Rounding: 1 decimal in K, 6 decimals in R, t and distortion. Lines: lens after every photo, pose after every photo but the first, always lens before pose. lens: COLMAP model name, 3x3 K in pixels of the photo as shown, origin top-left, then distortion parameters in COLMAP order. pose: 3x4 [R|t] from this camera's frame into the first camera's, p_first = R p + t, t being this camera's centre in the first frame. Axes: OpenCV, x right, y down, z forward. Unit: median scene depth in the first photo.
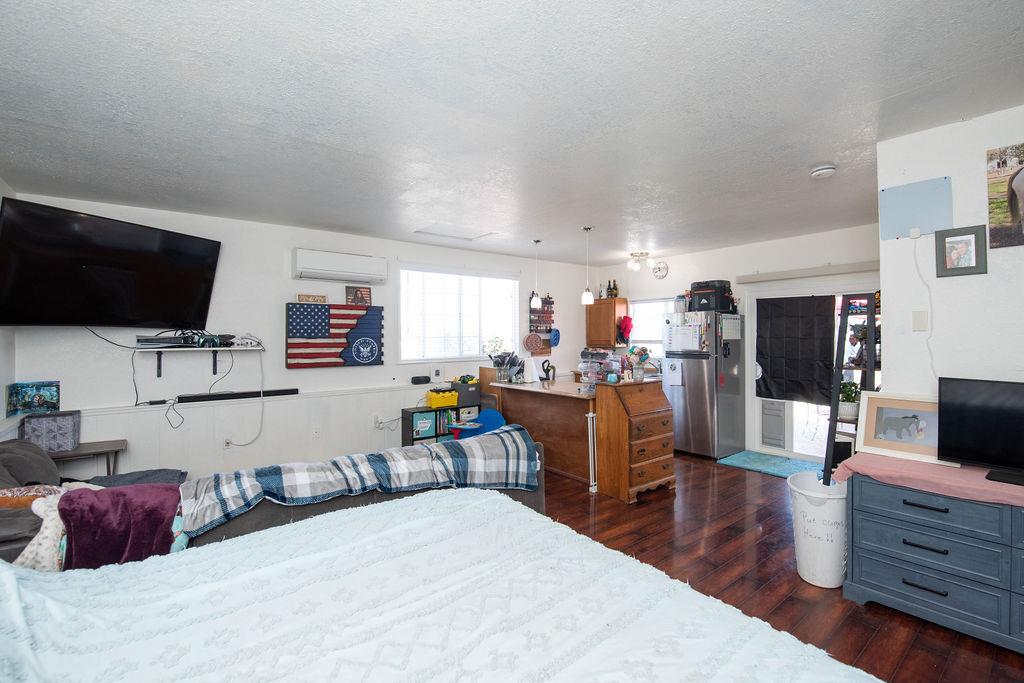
lens RADIAL K [[452.9, 0, 513.7], [0, 452.9, 336.9], [0, 0, 1]] dist [-0.000687, 0.000018]
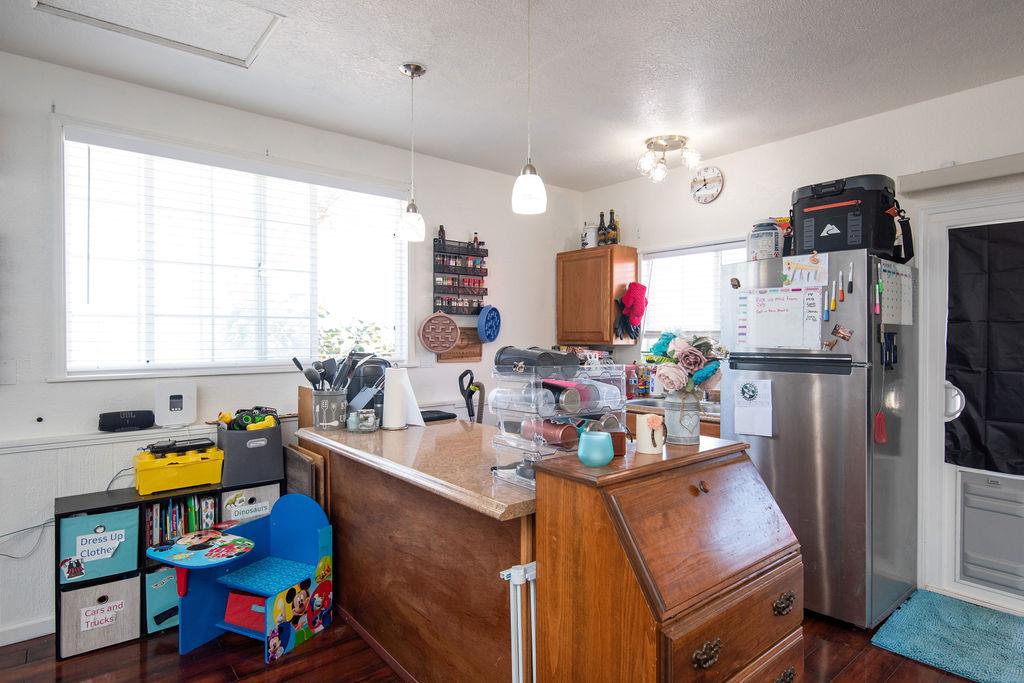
lens RADIAL K [[547.7, 0, 509.8], [0, 547.7, 343.4], [0, 0, 1]] dist [0.005803, 0.000028]
pose [[0.999490, 0.007245, 0.031111, 0.116499], [-0.007598, 0.999908, 0.011260, 0.018682], [-0.031027, -0.011491, 0.999452, 0.502859]]
